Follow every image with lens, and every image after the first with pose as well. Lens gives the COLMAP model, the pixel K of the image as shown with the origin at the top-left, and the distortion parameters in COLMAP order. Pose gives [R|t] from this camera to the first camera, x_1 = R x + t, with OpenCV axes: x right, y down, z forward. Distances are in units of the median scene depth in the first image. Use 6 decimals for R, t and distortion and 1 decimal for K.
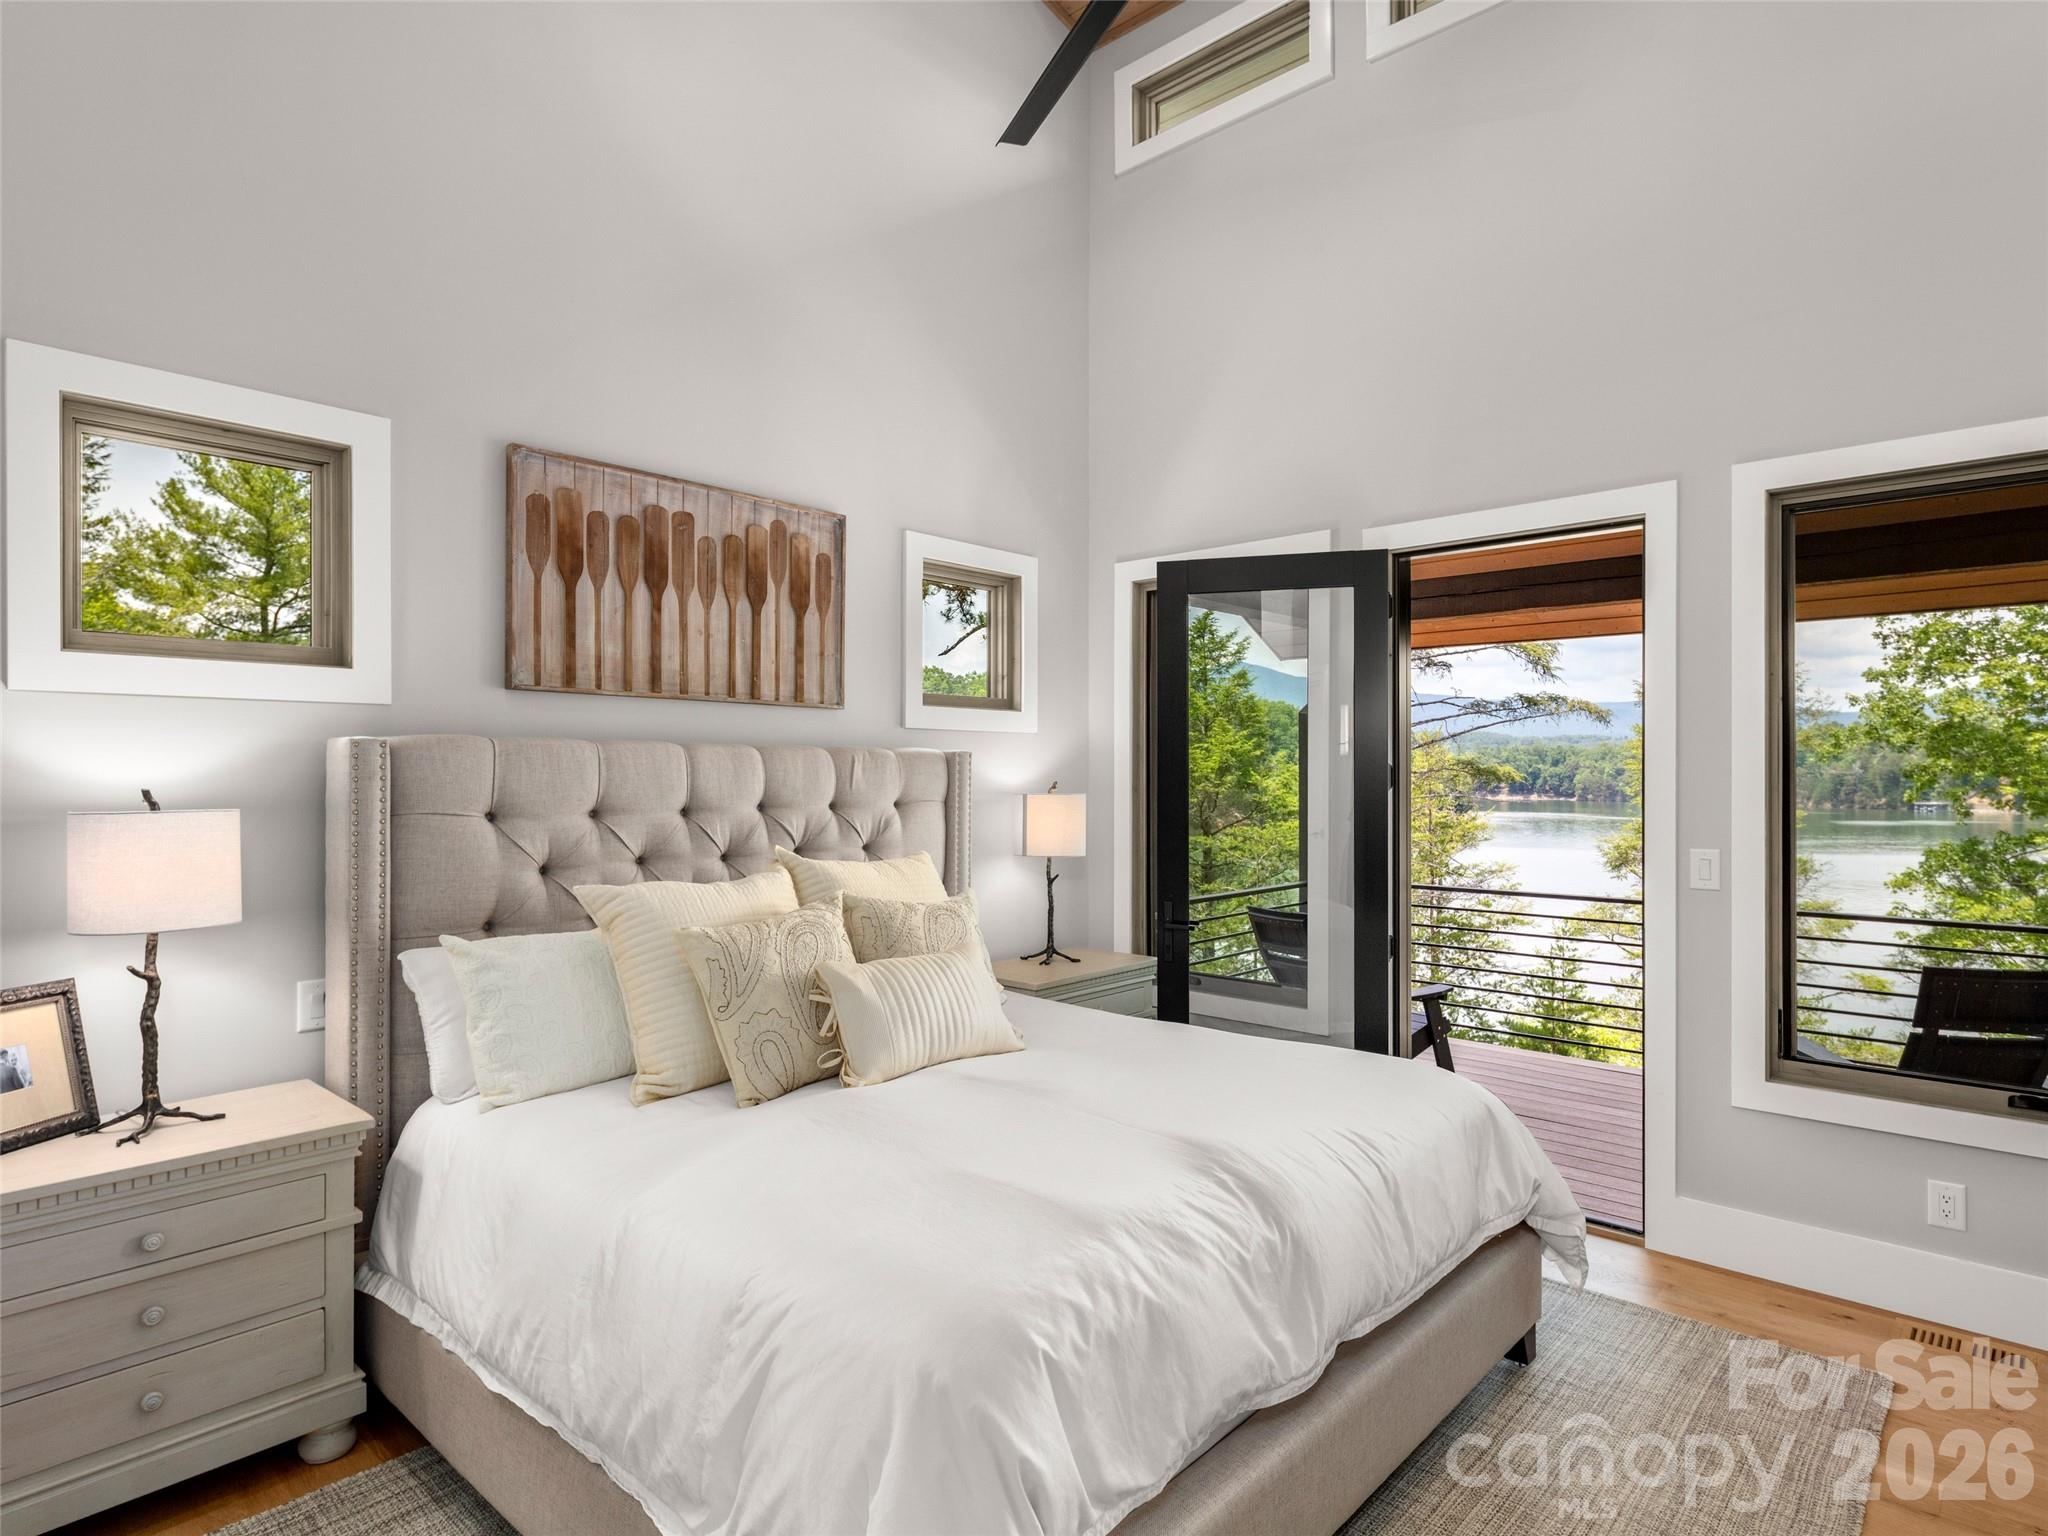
lens RADIAL K [[1119.1, 0, 1041.2], [0, 1119.1, 775.3], [0, 0, 1]] dist [0.008704, -0.007138]
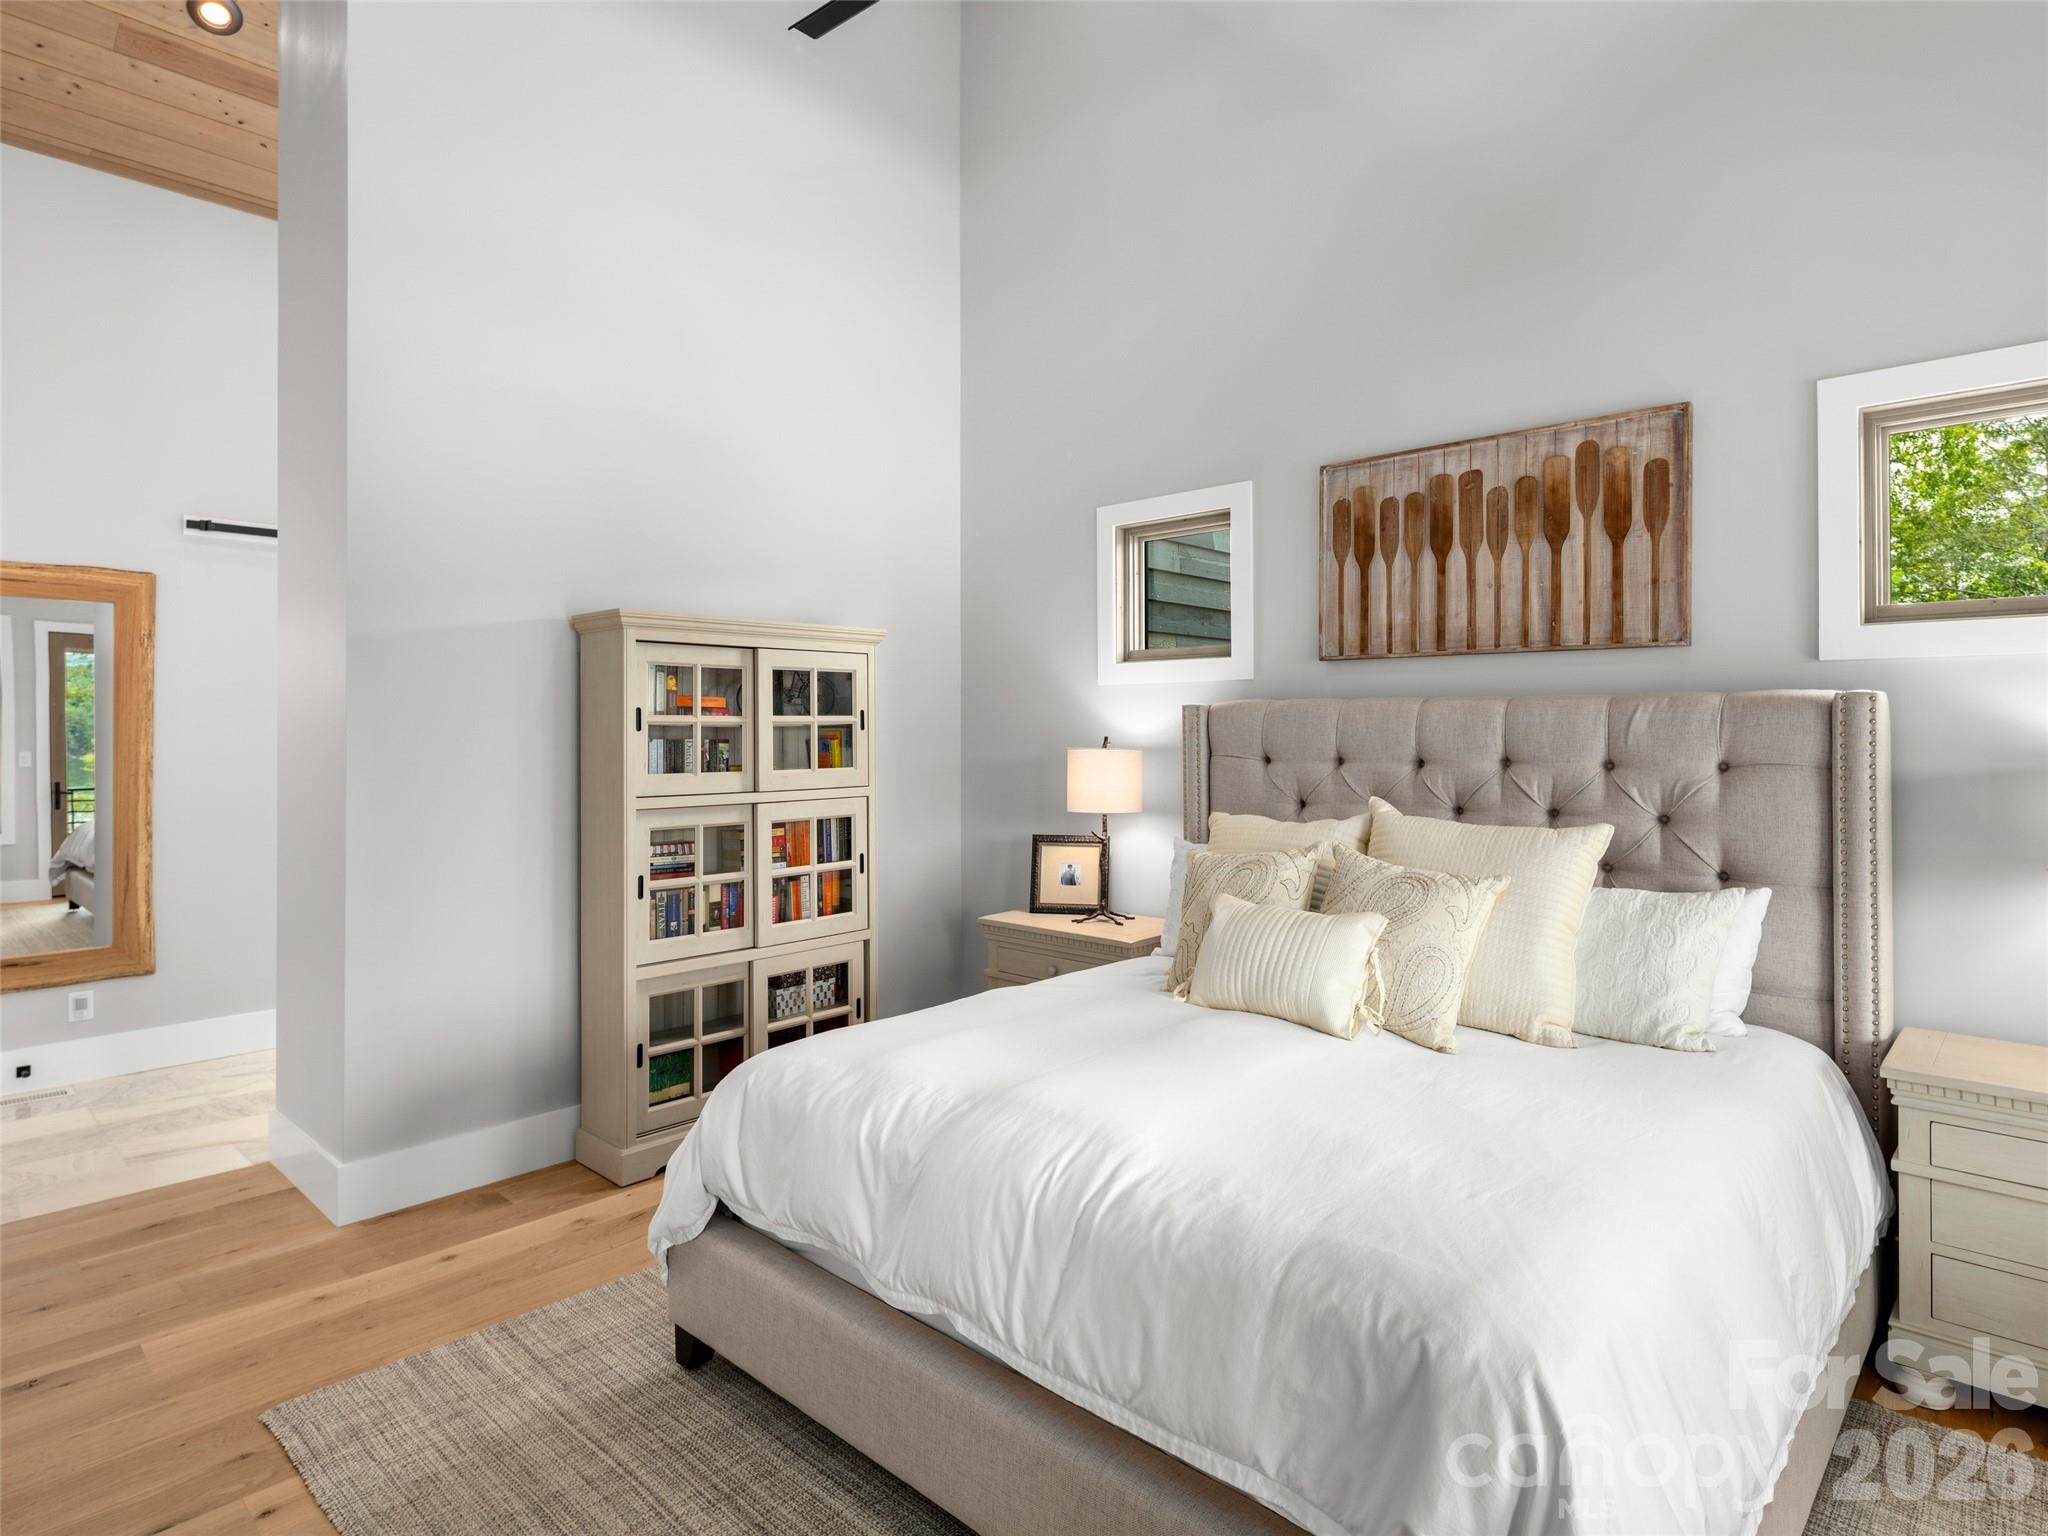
lens RADIAL K [[1119.1, 0, 1026.1], [0, 1119.1, 748.3], [0, 0, 1]] dist [0.008704, -0.007138]
pose [[-0.017493, 0.019346, -0.999660, 0.712563], [0.003375, 0.999808, 0.019289, -0.002704], [0.999841, -0.003037, -0.017555, 0.607919]]
